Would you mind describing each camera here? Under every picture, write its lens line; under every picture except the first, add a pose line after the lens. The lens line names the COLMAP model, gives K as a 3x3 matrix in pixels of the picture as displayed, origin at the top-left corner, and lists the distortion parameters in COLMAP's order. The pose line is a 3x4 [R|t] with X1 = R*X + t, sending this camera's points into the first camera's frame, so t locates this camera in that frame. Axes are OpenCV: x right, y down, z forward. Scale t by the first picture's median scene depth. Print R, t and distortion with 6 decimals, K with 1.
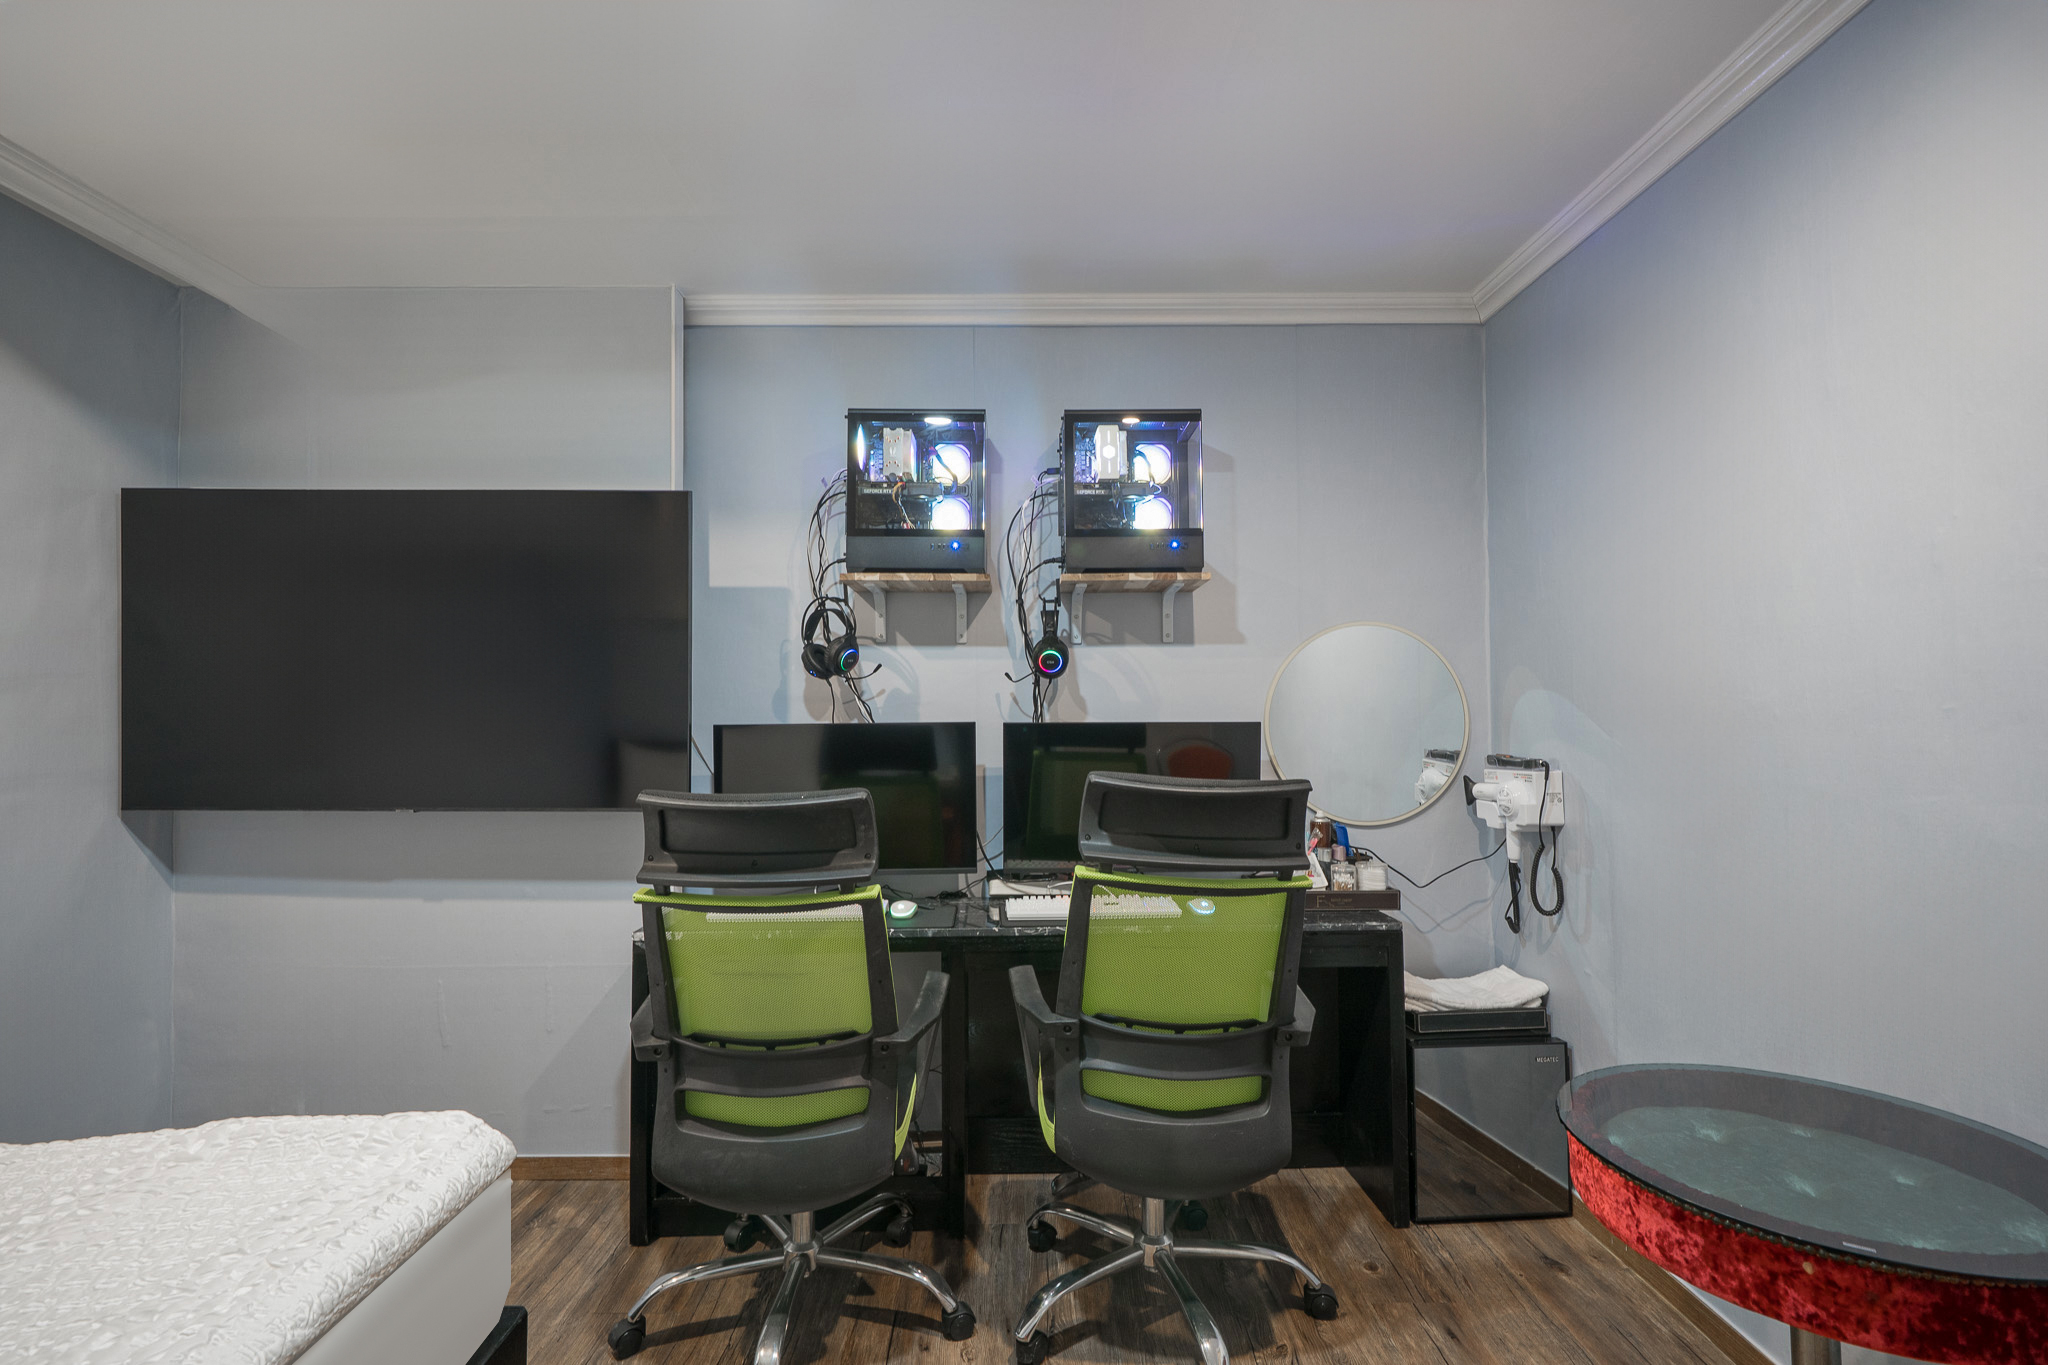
lens RADIAL K [[924.9, 0, 1023.1], [0, 924.9, 688.4], [0, 0, 1]] dist [0.000964, 0.000294]
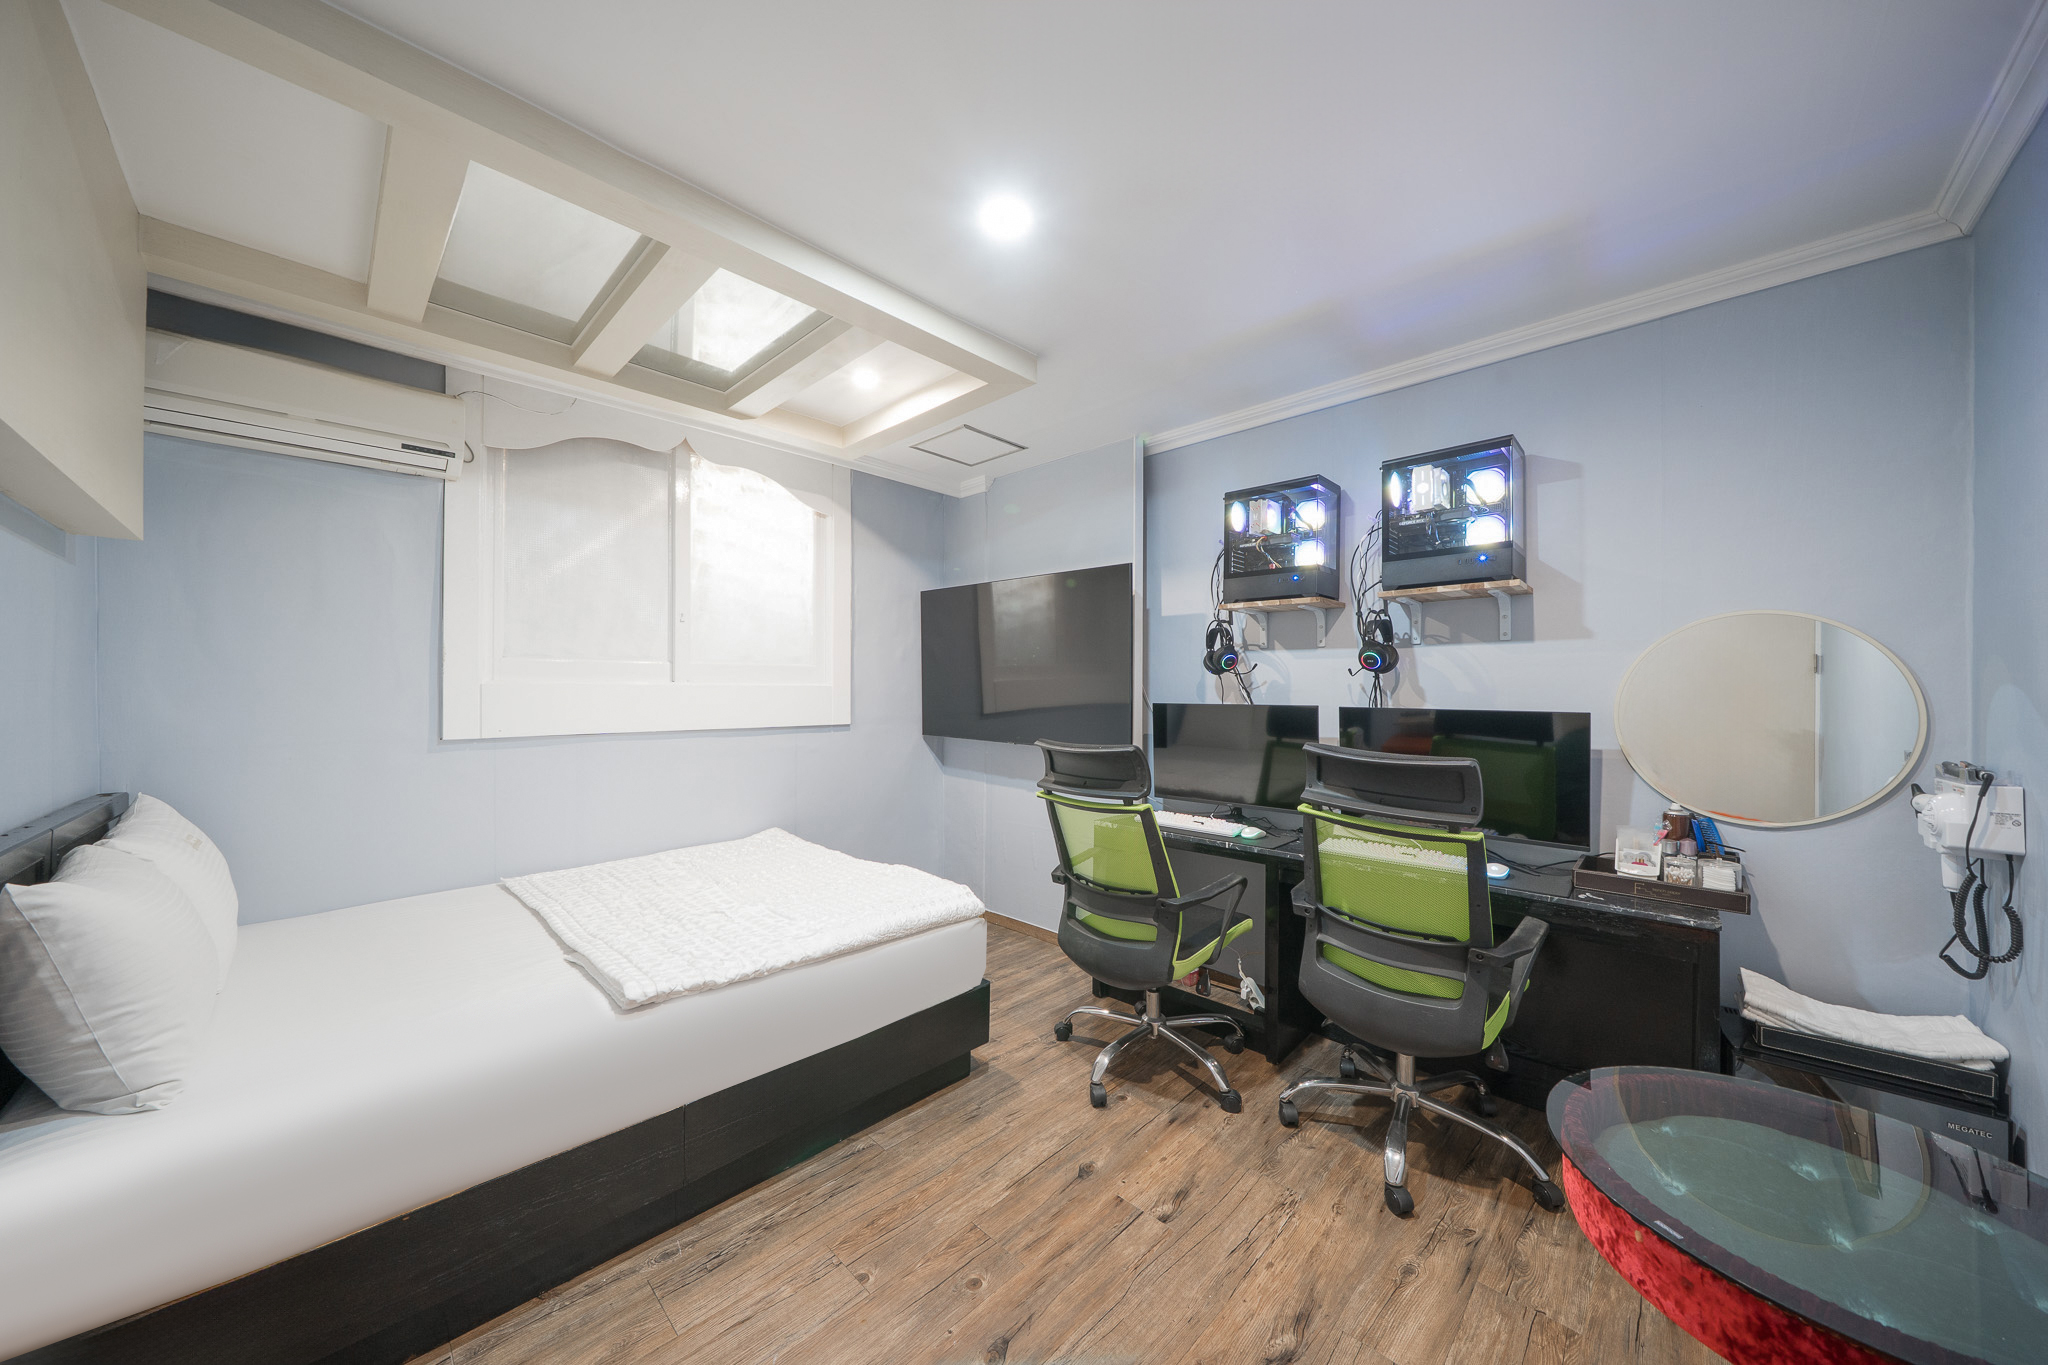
lens RADIAL K [[702.6, 0, 1024.0], [0, 702.6, 682.5], [0, 0, 1]] dist [-0.001429, 0.000121]
pose [[0.711929, 0.004116, -0.702239, 0.369693], [0.009190, 0.999843, 0.015178, -0.017630], [0.702191, -0.017259, 0.711780, -0.035861]]
